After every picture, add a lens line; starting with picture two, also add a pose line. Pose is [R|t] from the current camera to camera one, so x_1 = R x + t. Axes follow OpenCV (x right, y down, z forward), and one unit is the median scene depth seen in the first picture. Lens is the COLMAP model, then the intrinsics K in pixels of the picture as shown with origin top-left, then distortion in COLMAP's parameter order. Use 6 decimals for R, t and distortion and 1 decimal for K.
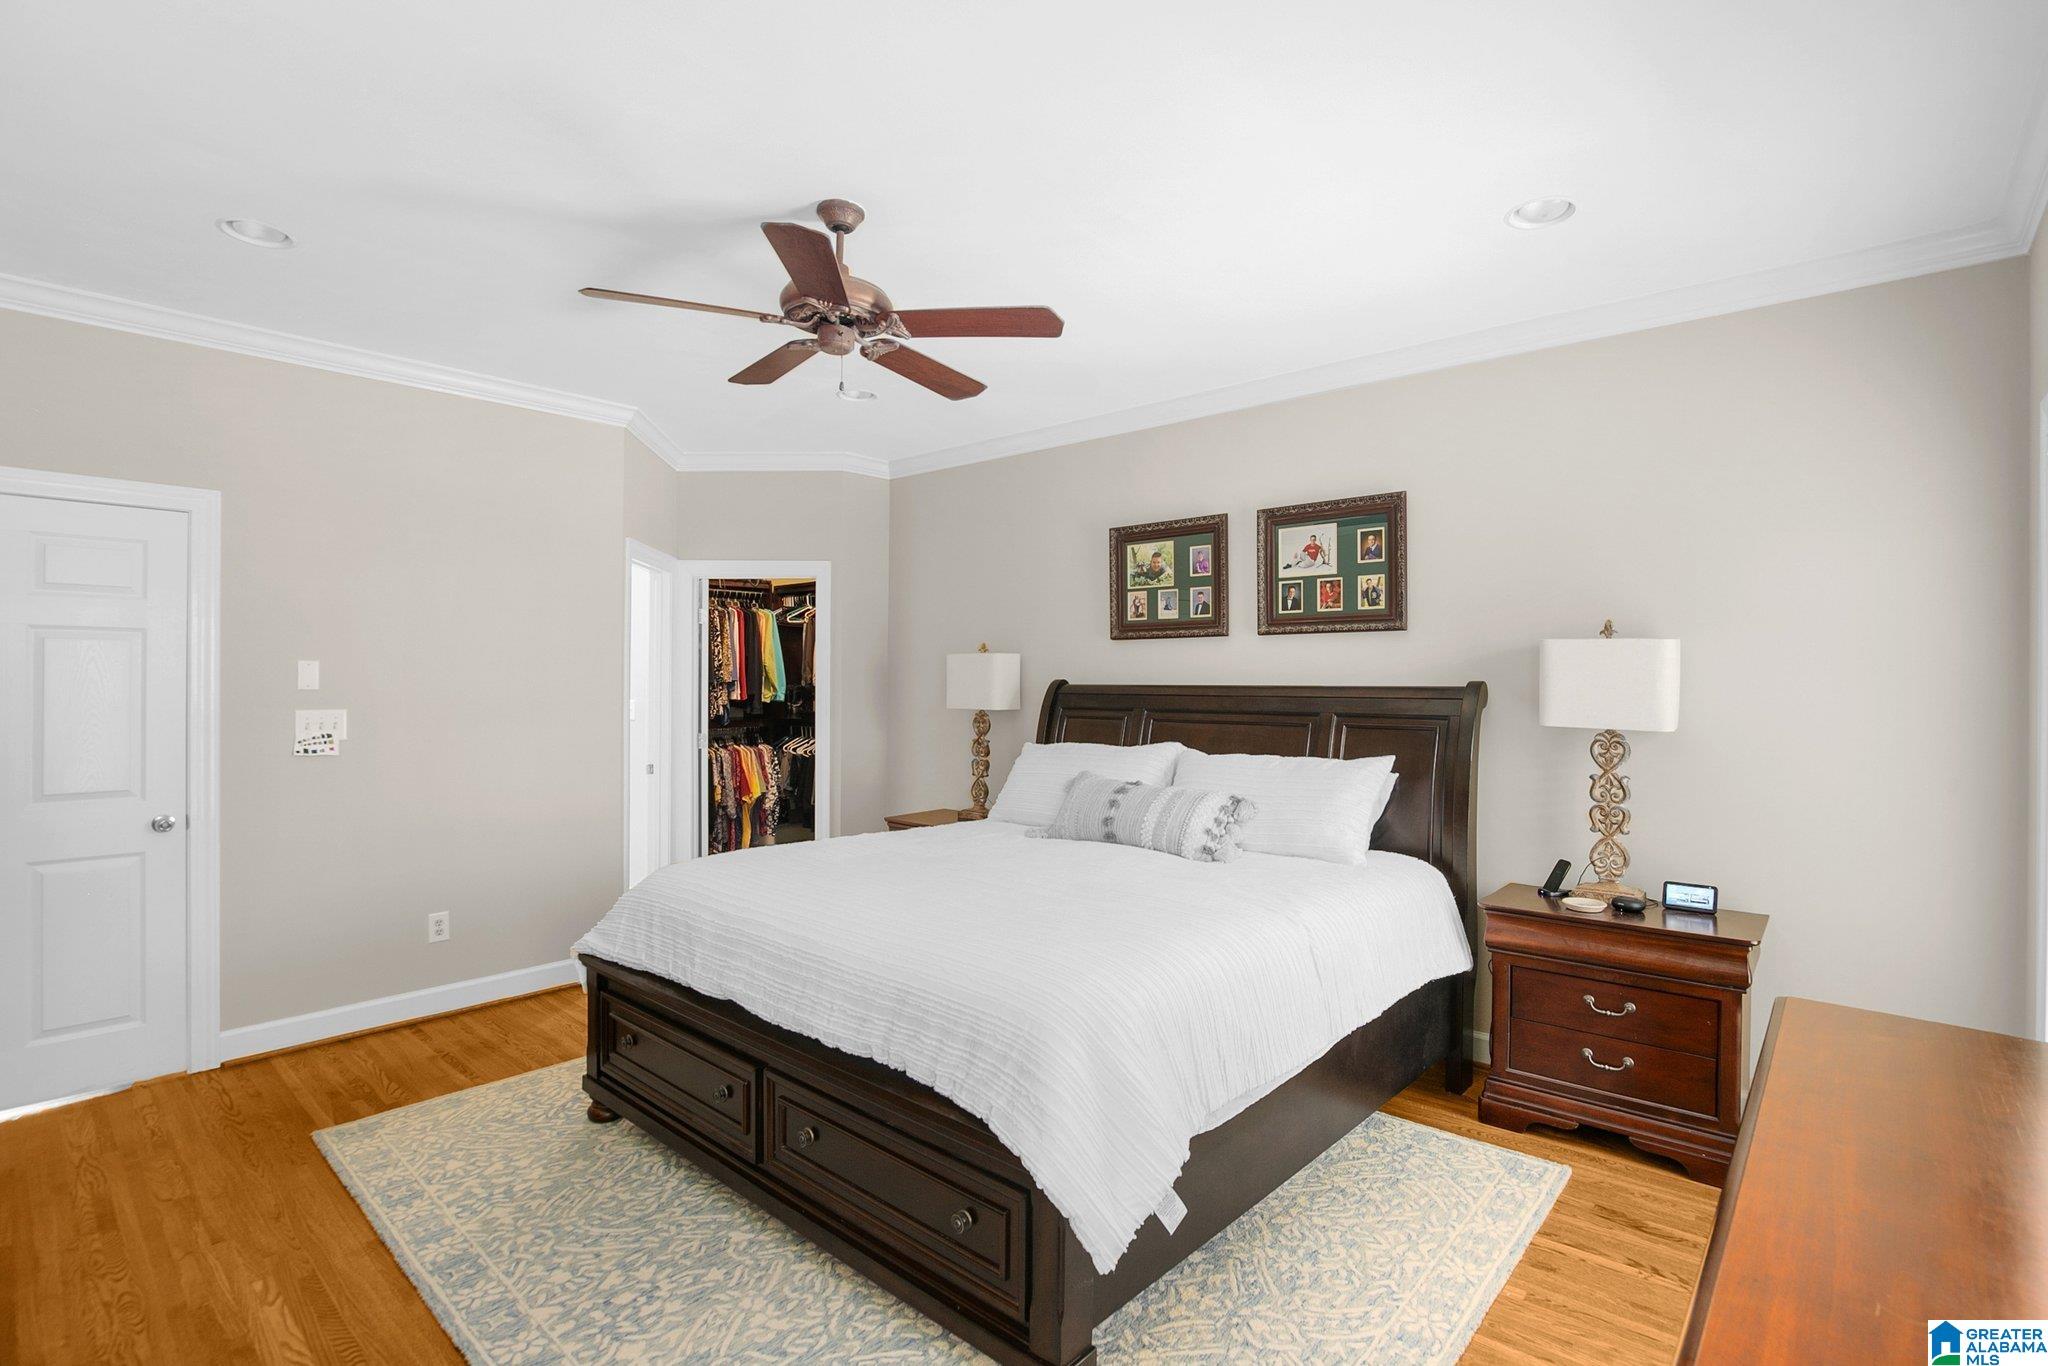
lens RADIAL K [[961.2, 0, 1032.5], [0, 961.2, 680.9], [0, 0, 1]] dist [-0.027894, 0.001134]
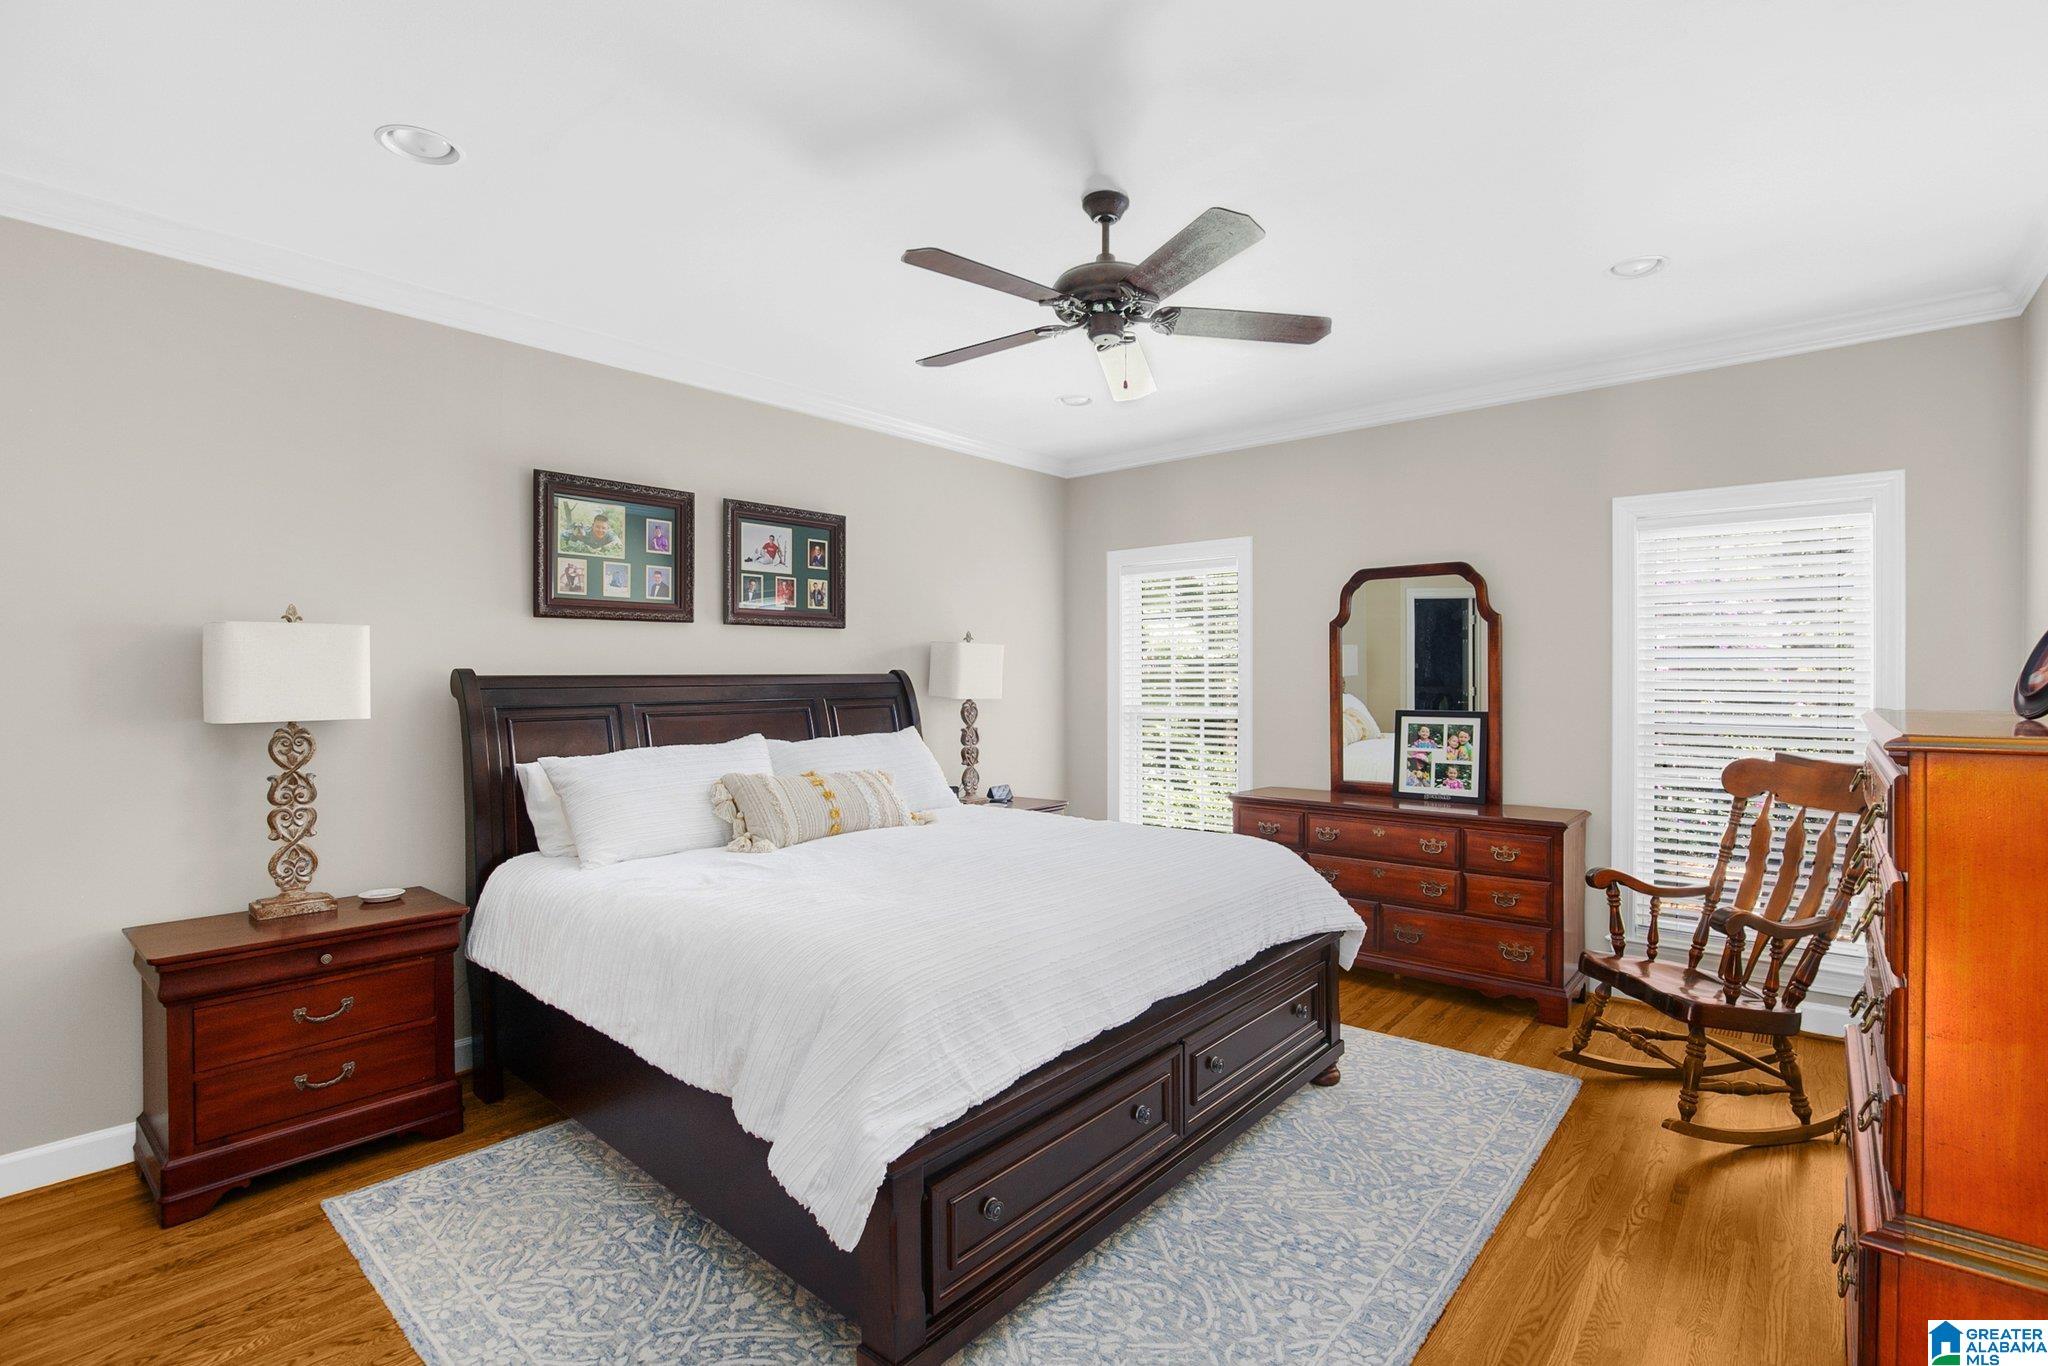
lens RADIAL K [[927.3, 0, 1093.7], [0, 927.3, 673.1], [0, 0, 1]] dist [-0.016154, 0.000129]
pose [[-0.043734, -0.005251, 0.999029, -0.751250], [0.003192, 0.999980, 0.005396, -0.000653], [-0.999038, 0.003425, -0.043717, 0.668158]]
